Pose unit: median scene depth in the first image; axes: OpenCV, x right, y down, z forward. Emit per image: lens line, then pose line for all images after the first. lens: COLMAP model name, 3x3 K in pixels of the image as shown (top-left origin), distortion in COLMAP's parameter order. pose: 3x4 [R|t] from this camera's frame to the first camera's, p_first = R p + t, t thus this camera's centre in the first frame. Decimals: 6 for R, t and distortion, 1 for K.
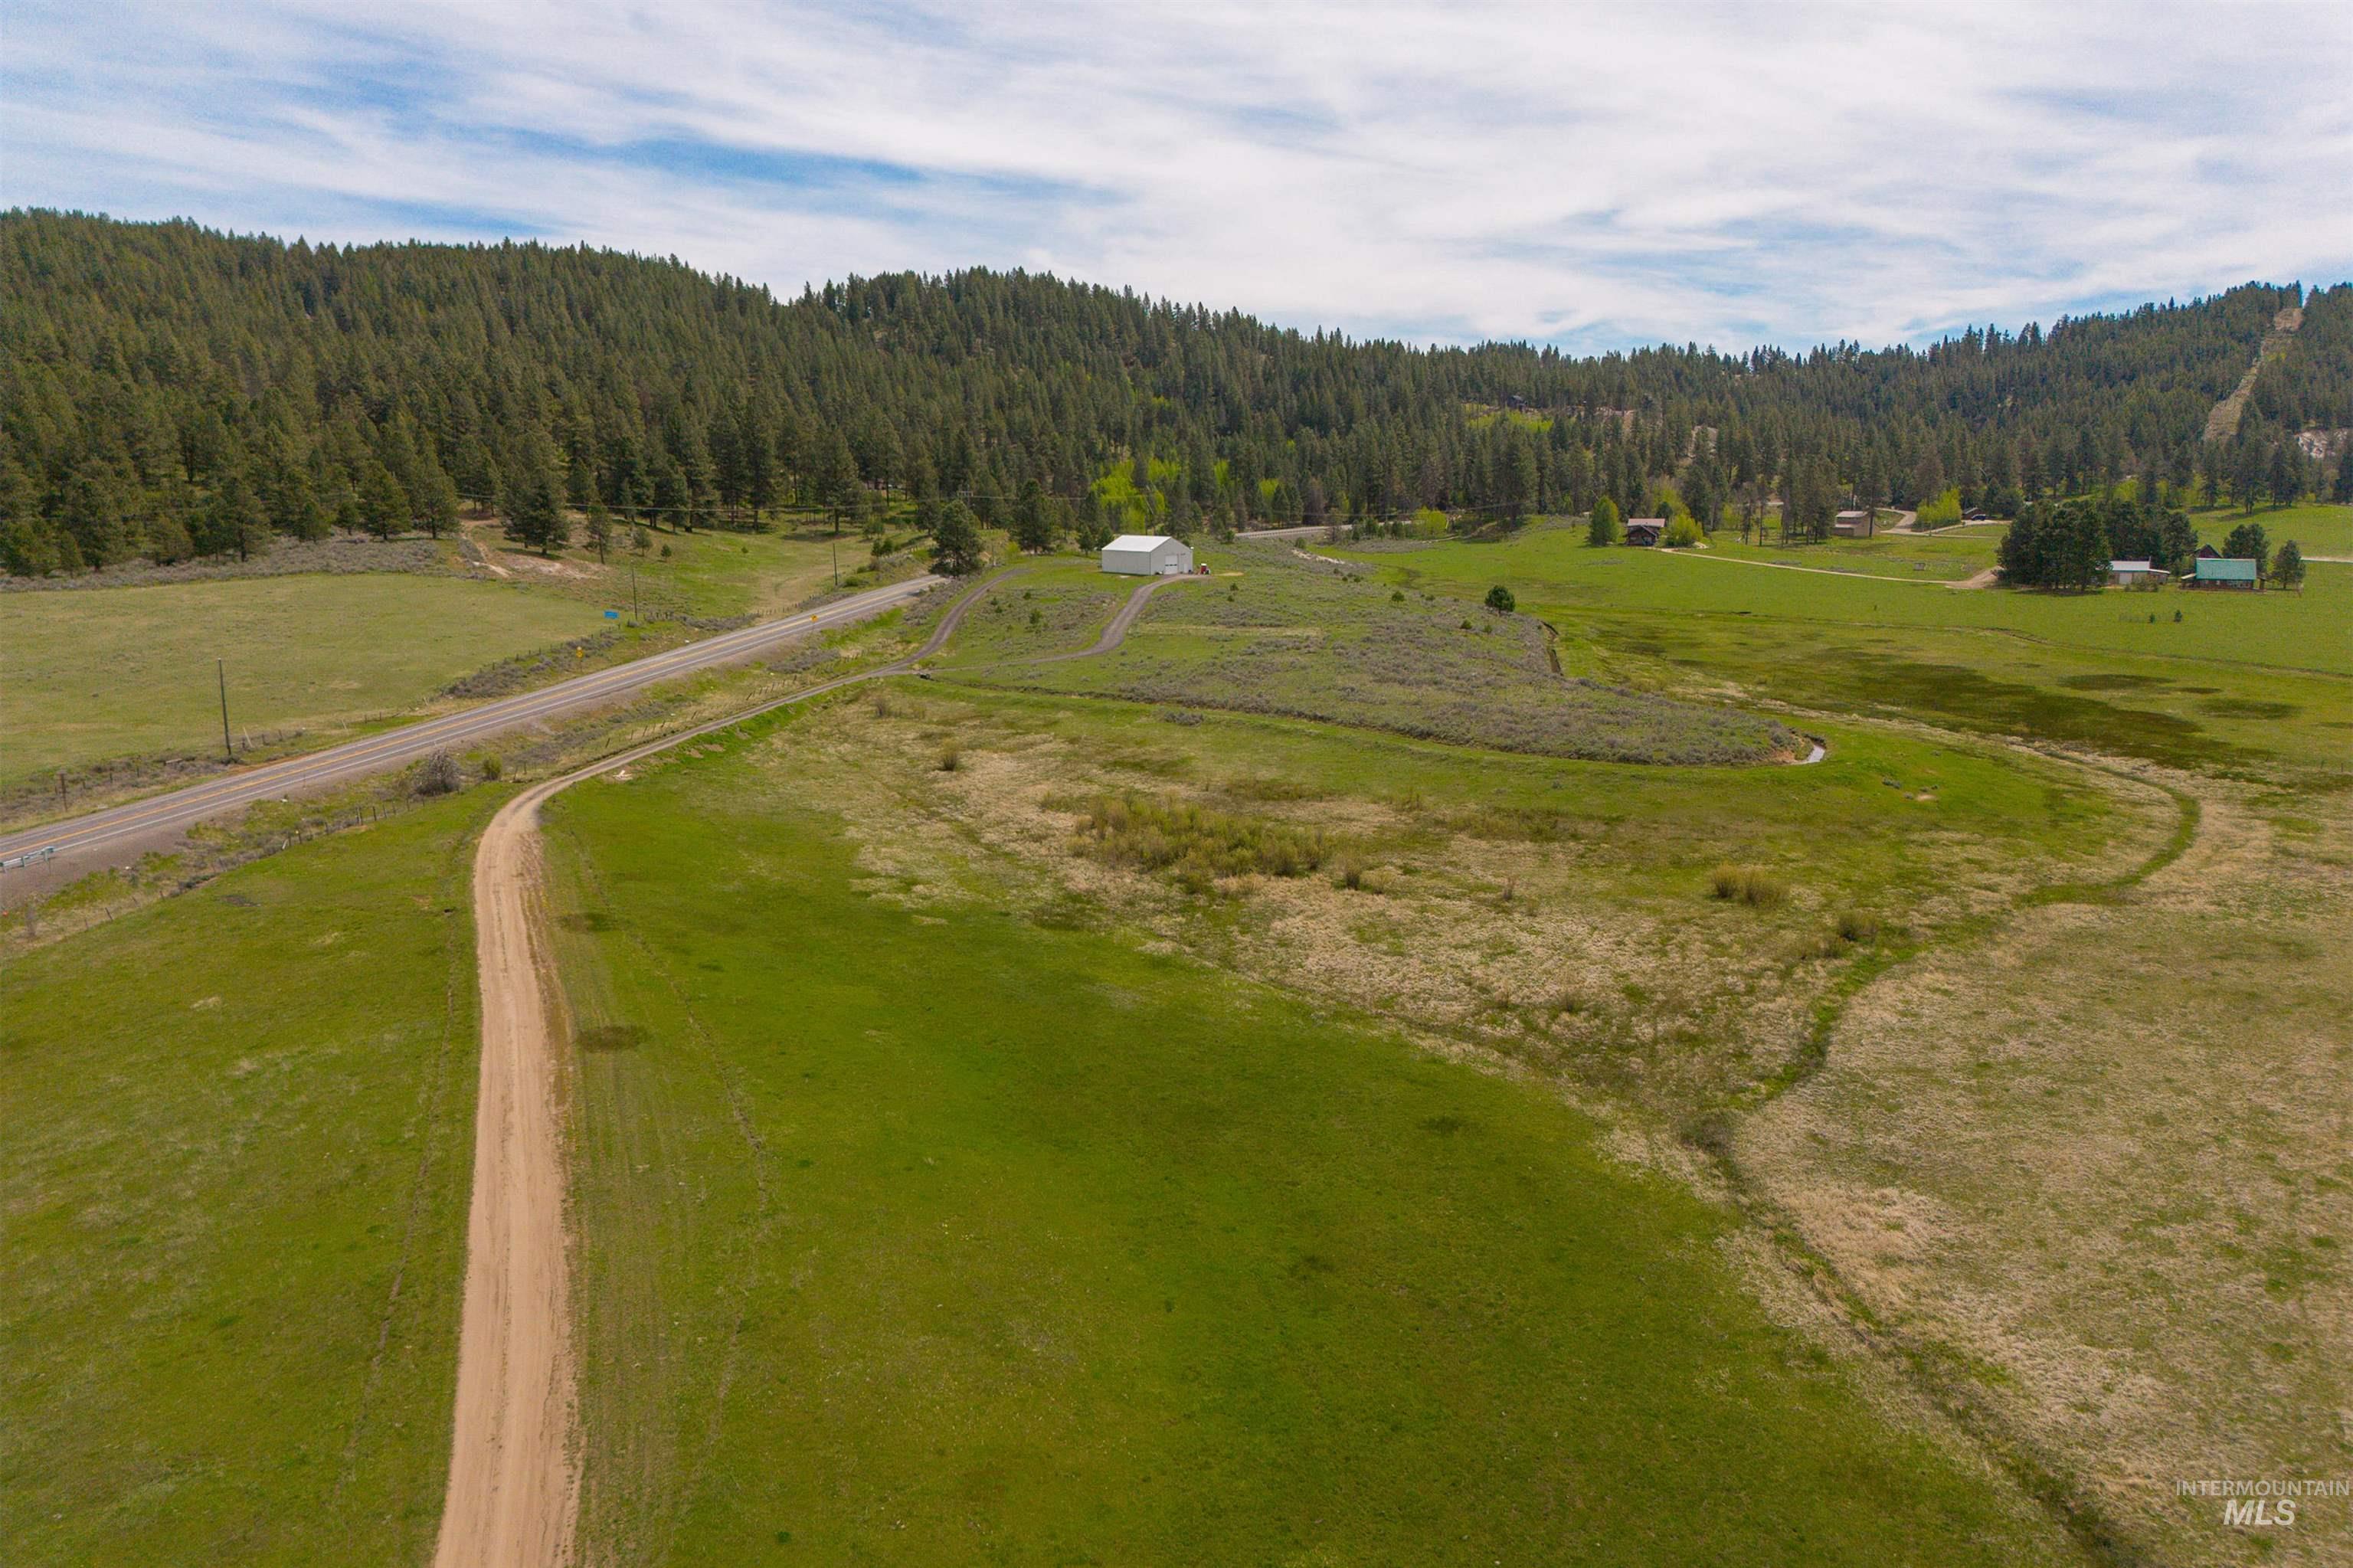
lens RADIAL K [[1653.2, 0, 1176.5], [0, 1653.2, 784.0], [0, 0, 1]] dist [0.084587, -0.084895]
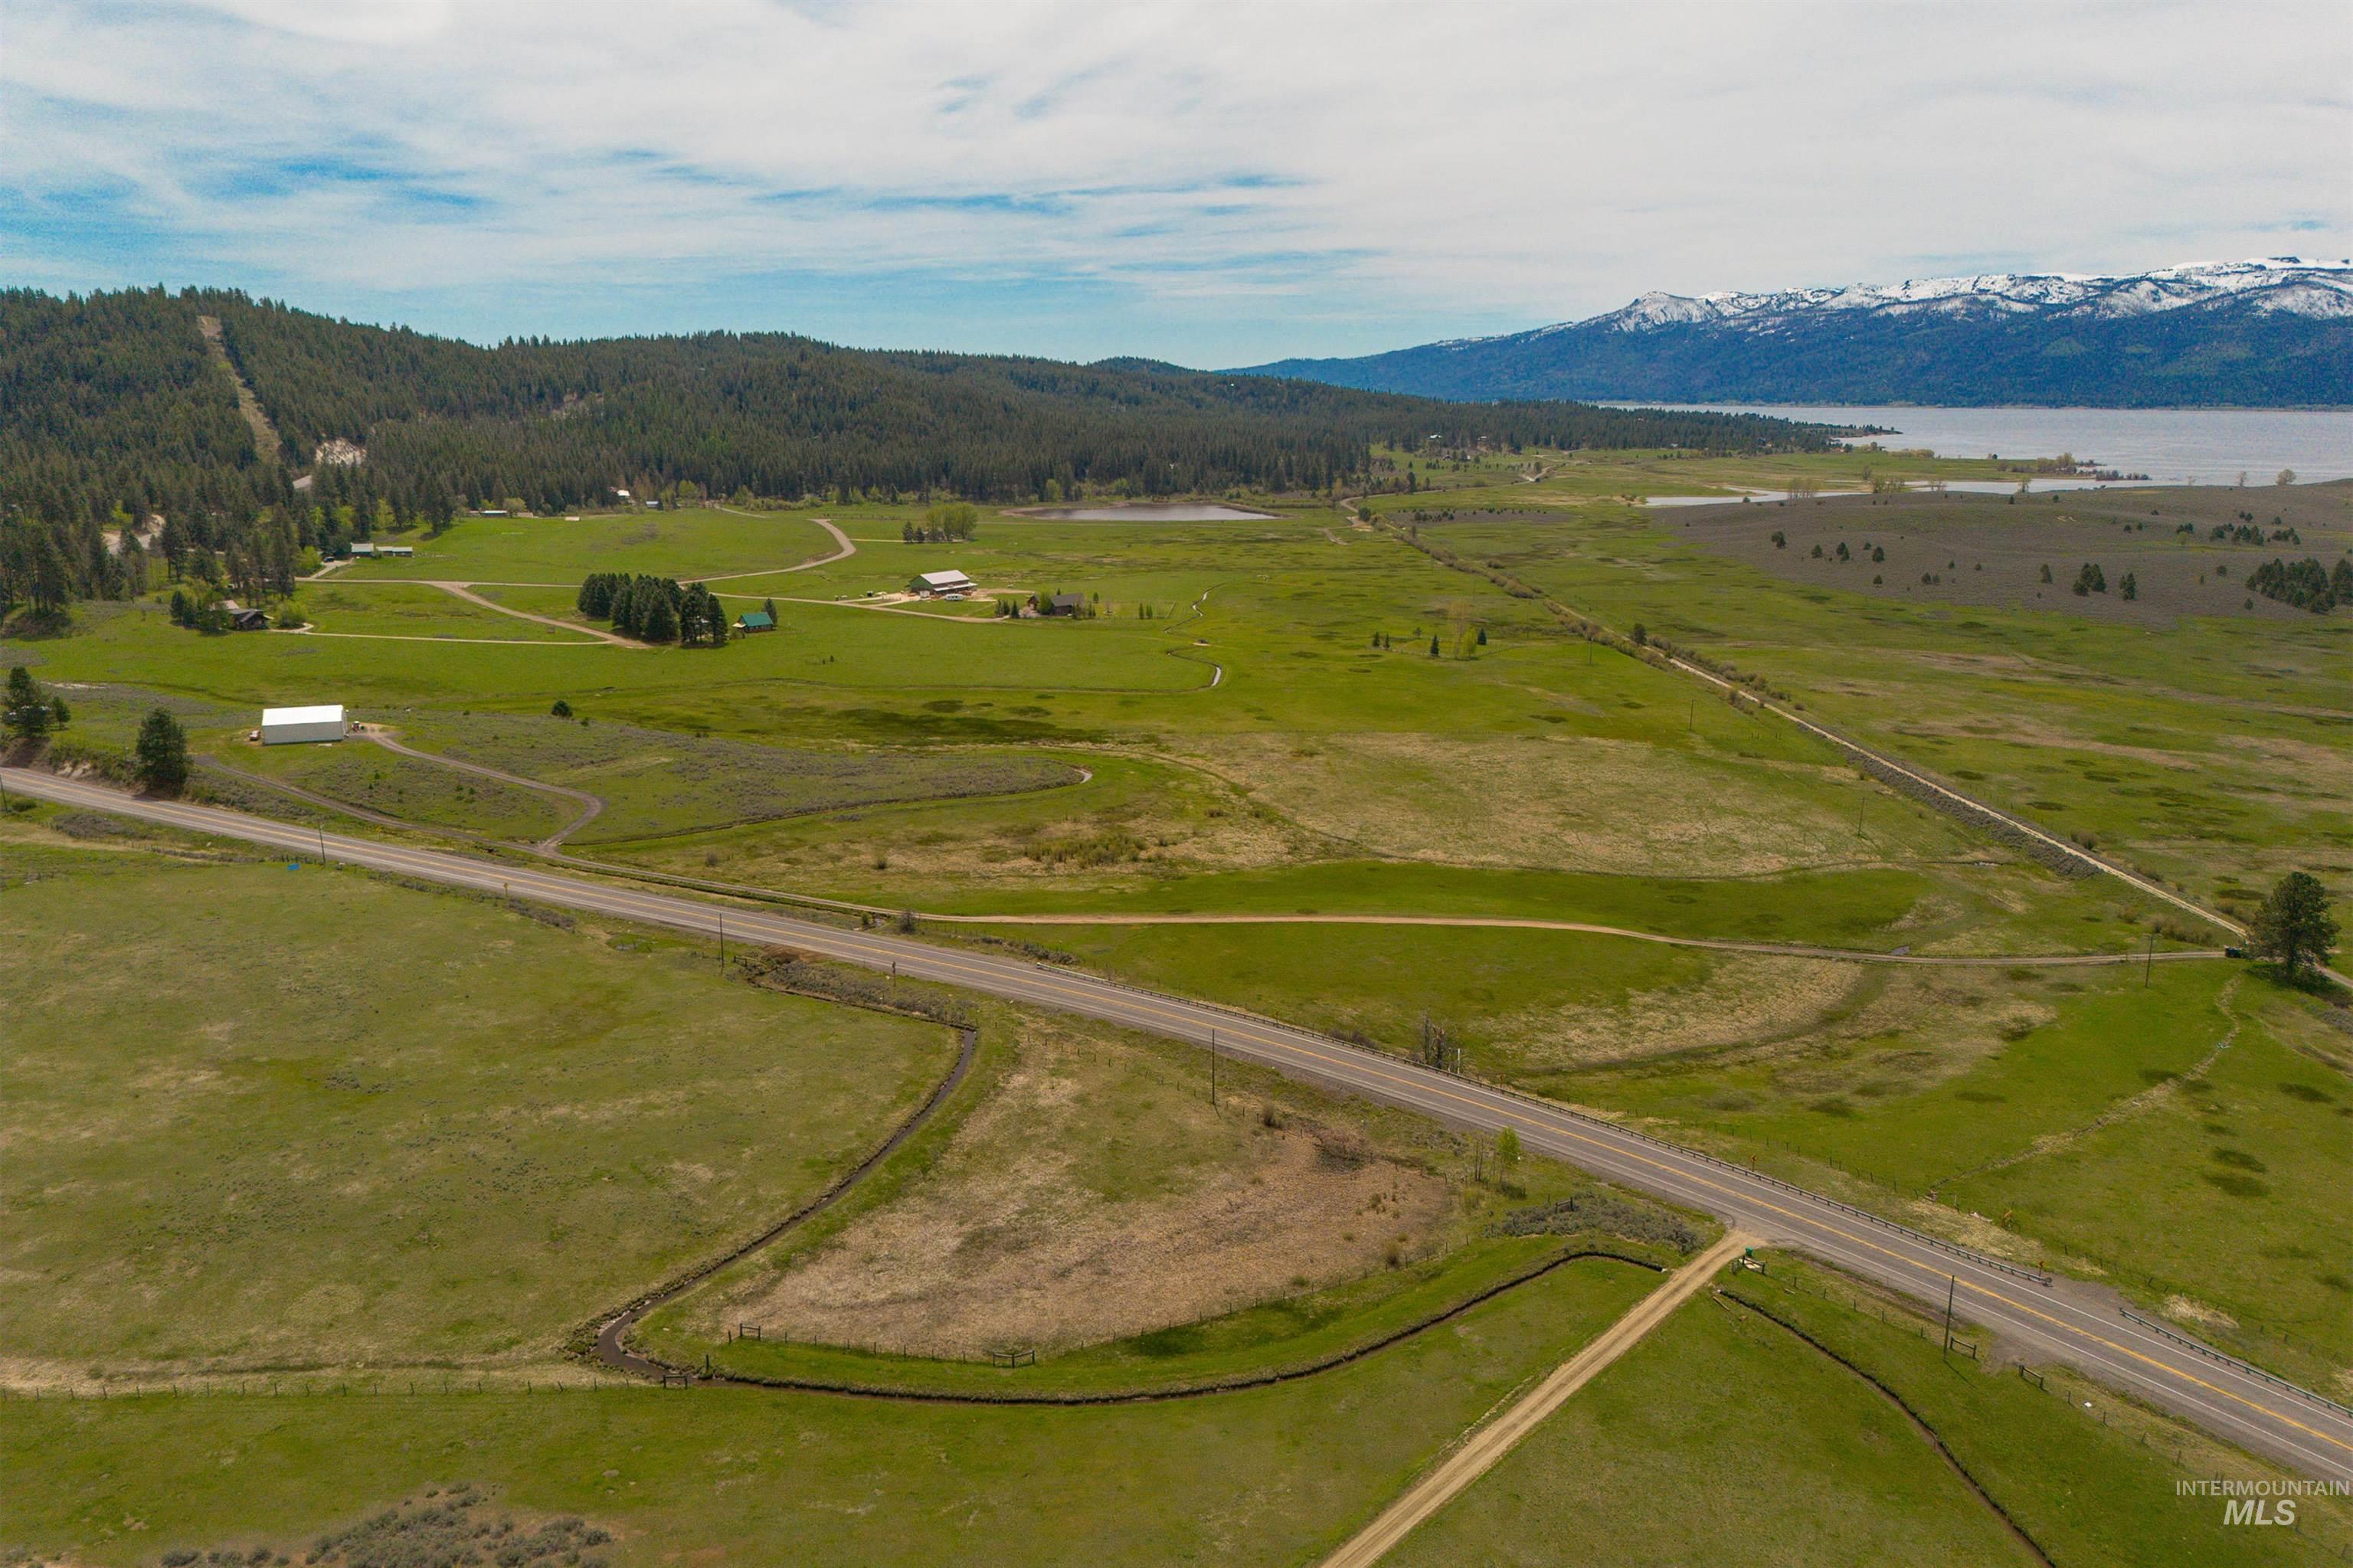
lens RADIAL K [[1653.4, 0, 1176.5], [0, 1653.4, 784.0], [0, 0, 1]] dist [0.073346, -0.071908]
pose [[0.317393, -0.218595, 0.922756, -0.462403], [0.167951, 0.970644, 0.172170, -0.097371], [-0.933303, 0.100332, 0.344789, 0.004784]]
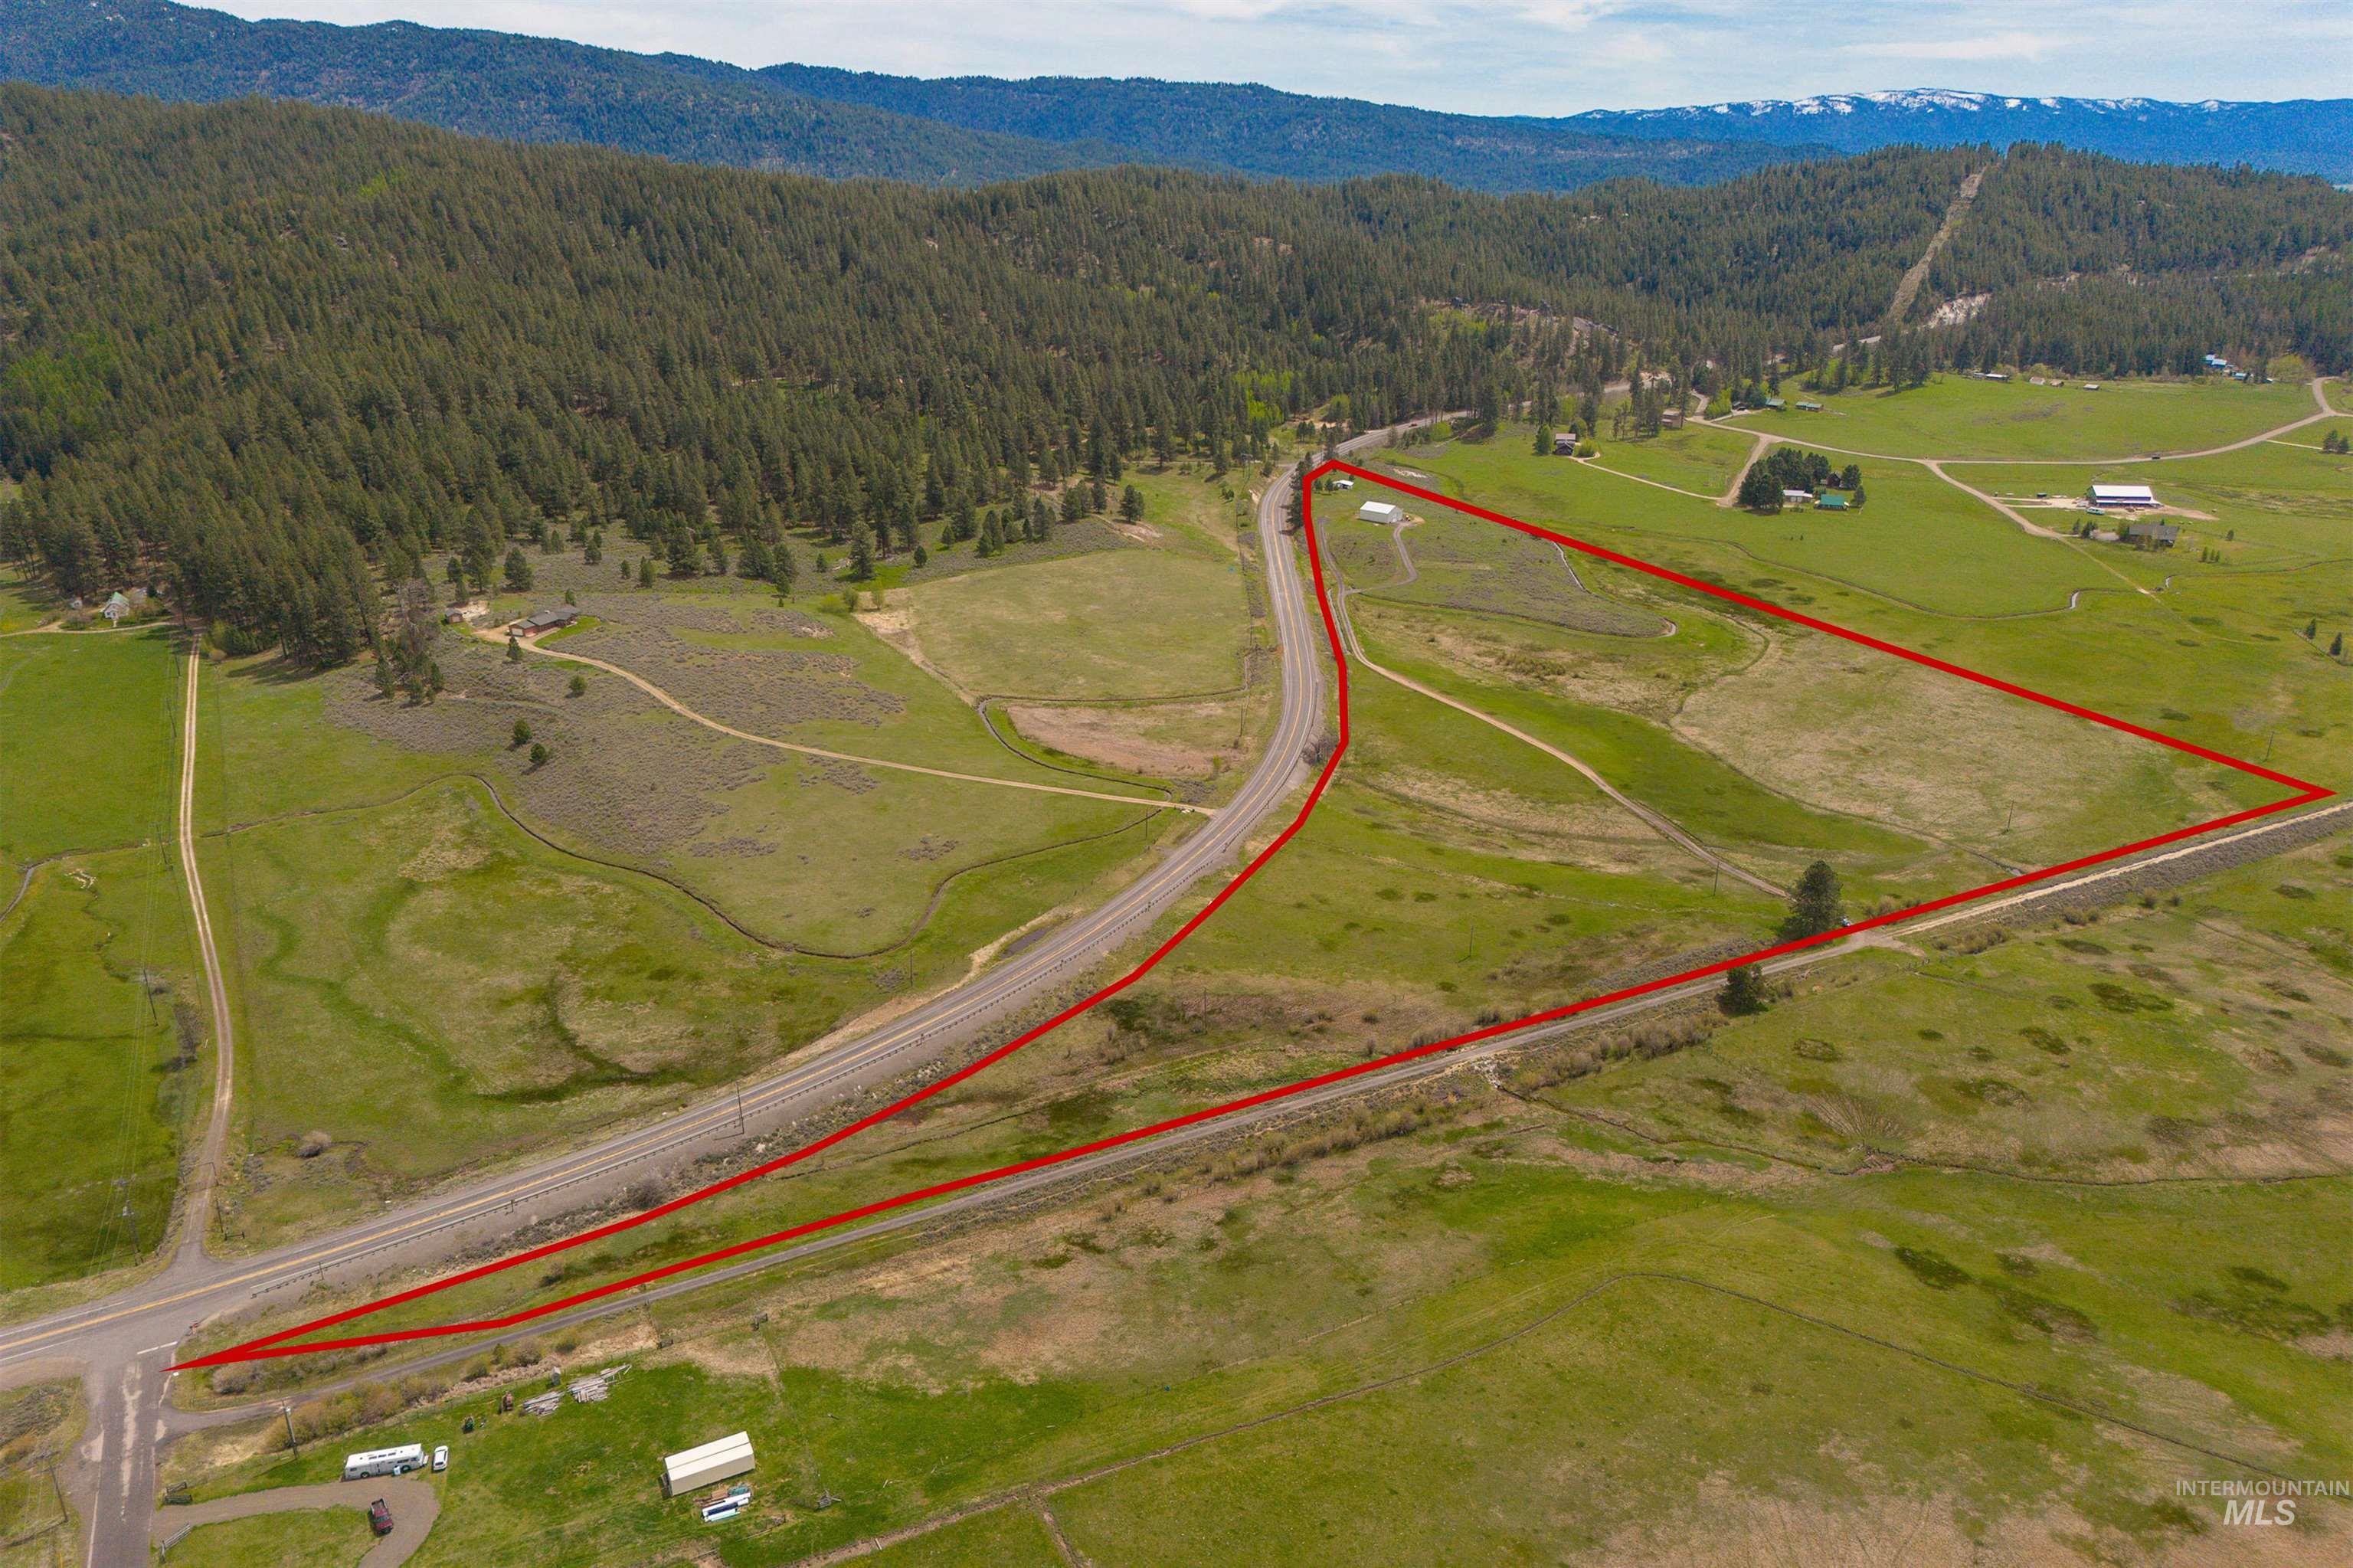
lens RADIAL K [[1653.2, 0, 1176.5], [0, 1653.2, 784.0], [0, 0, 1]] dist [0.084587, -0.084895]
pose [[0.993066, -0.040439, 0.110386, -0.279086], [0.020208, 0.983719, 0.178576, -0.090241], [-0.115810, -0.175107, 0.977715, -0.625303]]
